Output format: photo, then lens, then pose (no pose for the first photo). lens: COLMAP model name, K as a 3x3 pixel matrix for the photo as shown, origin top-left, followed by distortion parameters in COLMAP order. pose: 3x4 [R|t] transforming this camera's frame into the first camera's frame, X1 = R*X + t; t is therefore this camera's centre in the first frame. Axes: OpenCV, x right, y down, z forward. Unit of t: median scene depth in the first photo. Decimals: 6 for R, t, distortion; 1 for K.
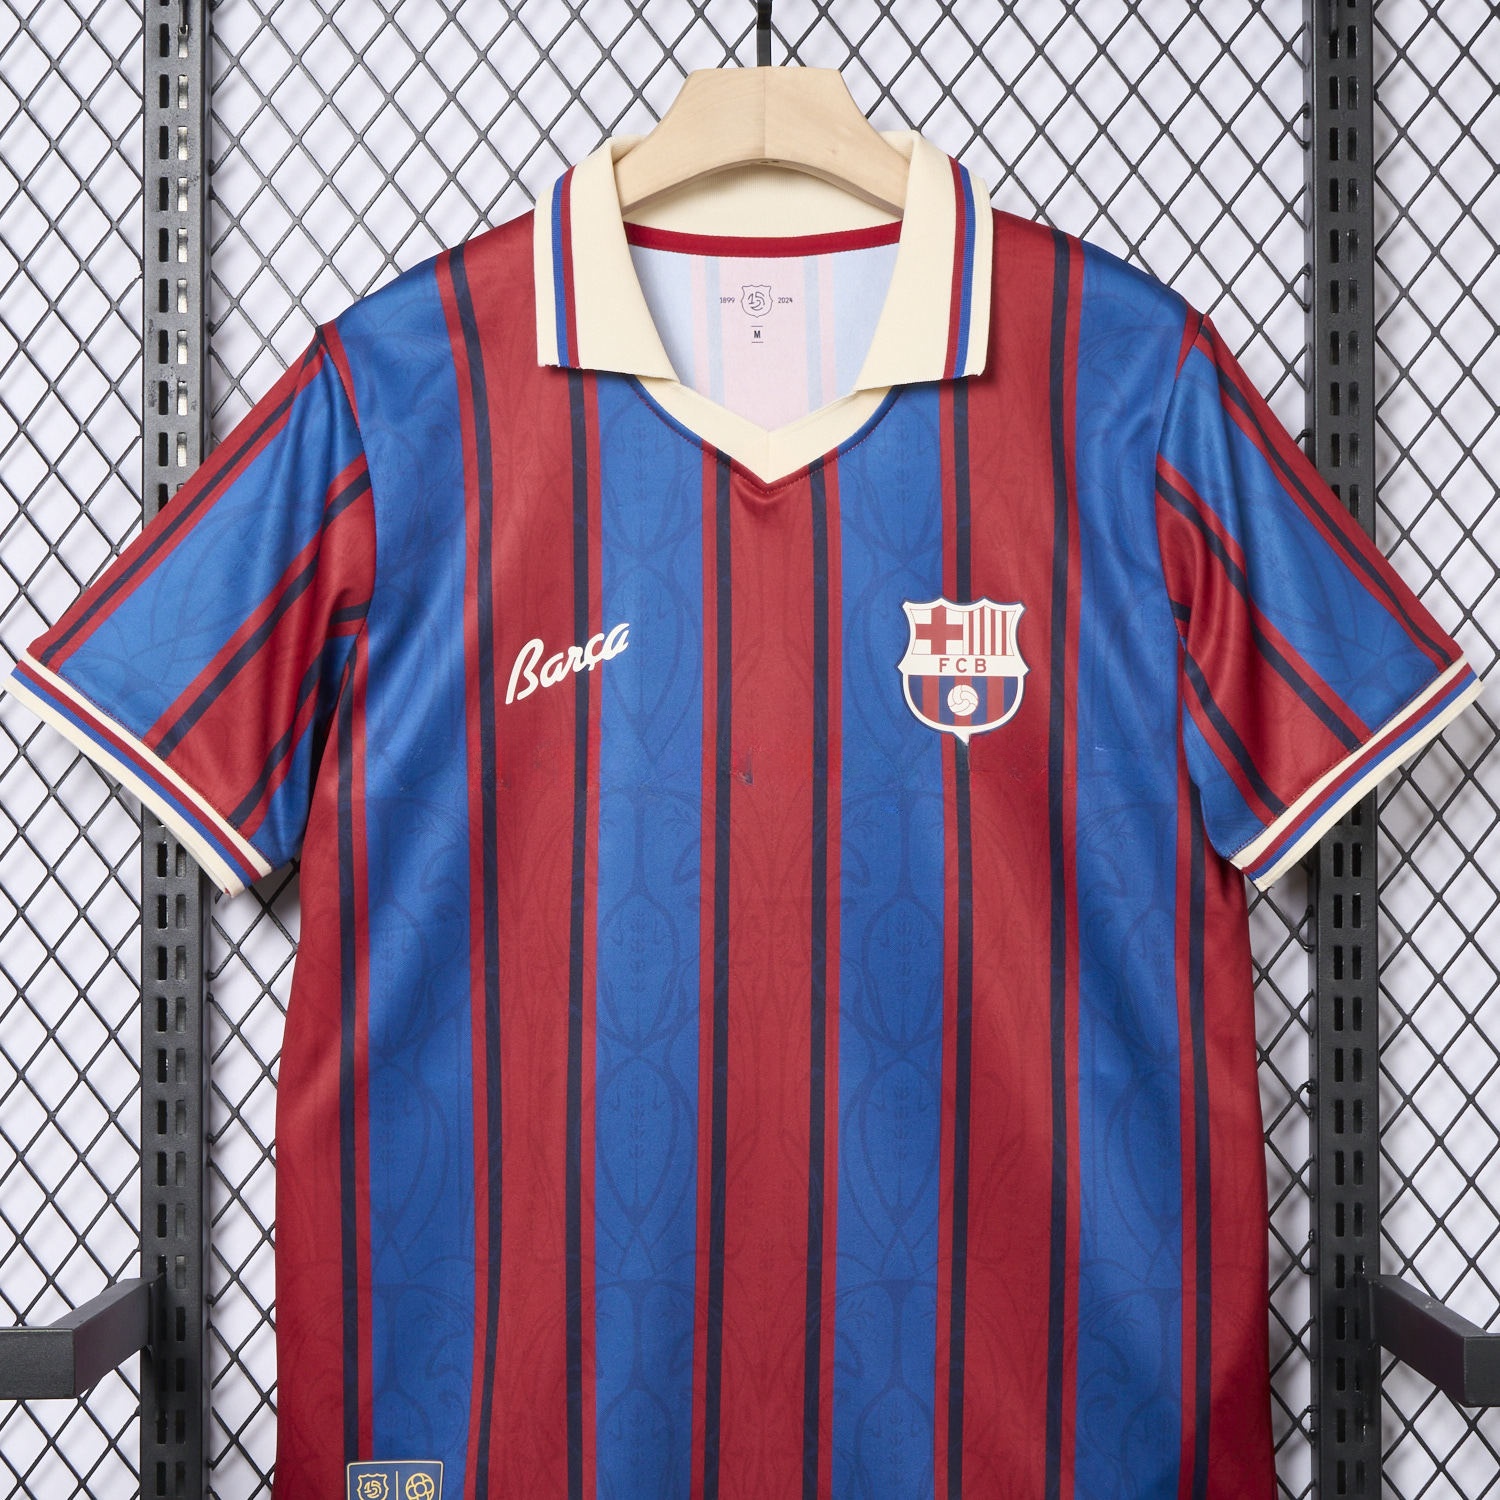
lens RADIAL K [[3985.8, 0, 750.0], [0, 3985.8, 750.0], [0, 0, 1]] dist [0.031843, -0.219654]
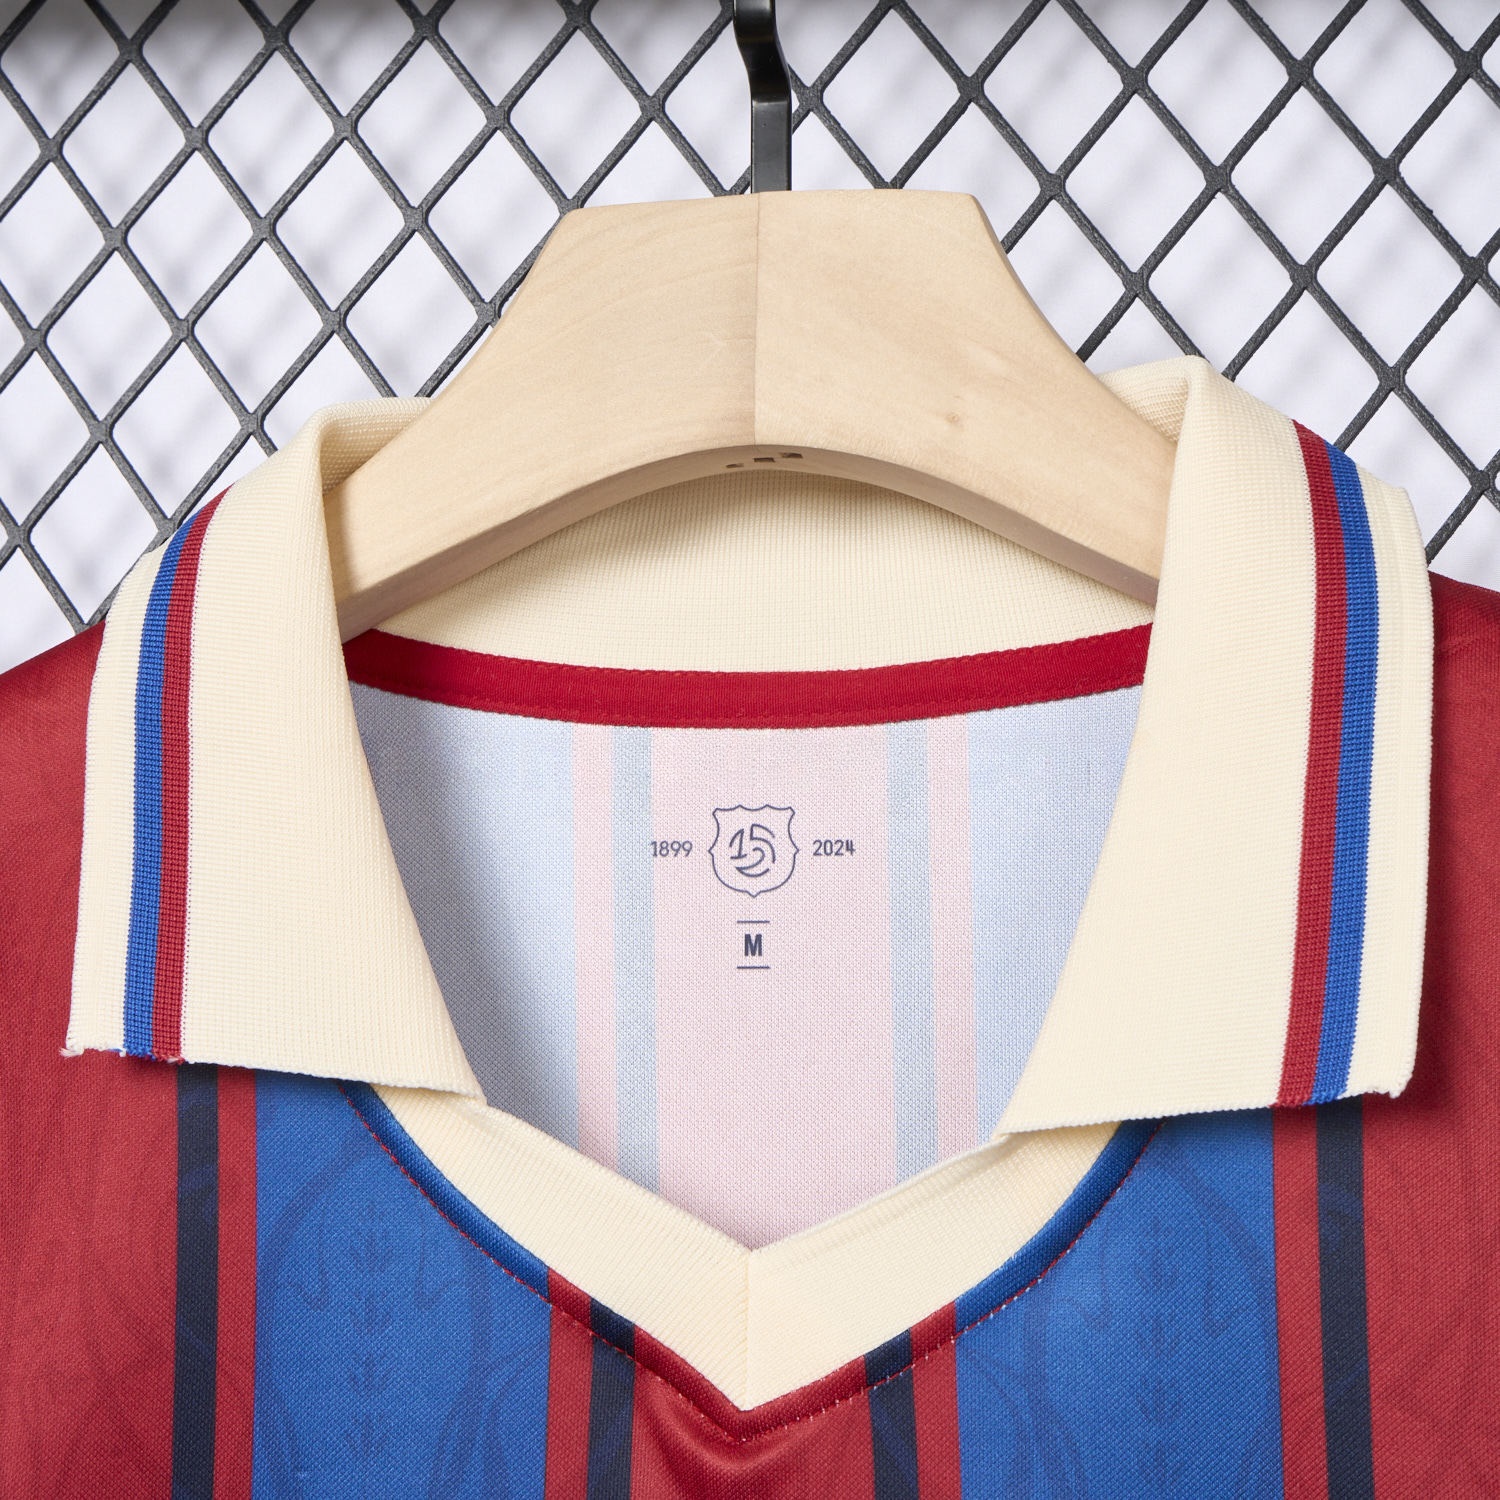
lens RADIAL K [[2821.8, 0, 750.0], [0, 2821.8, 750.0], [0, 0, 1]] dist [0.016552, -0.049346]
pose [[0.982608, -0.012284, -0.185283, 0.048783], [-0.009738, 0.993027, -0.117482, -0.093696], [0.185434, 0.117243, 0.975637, 0.768051]]
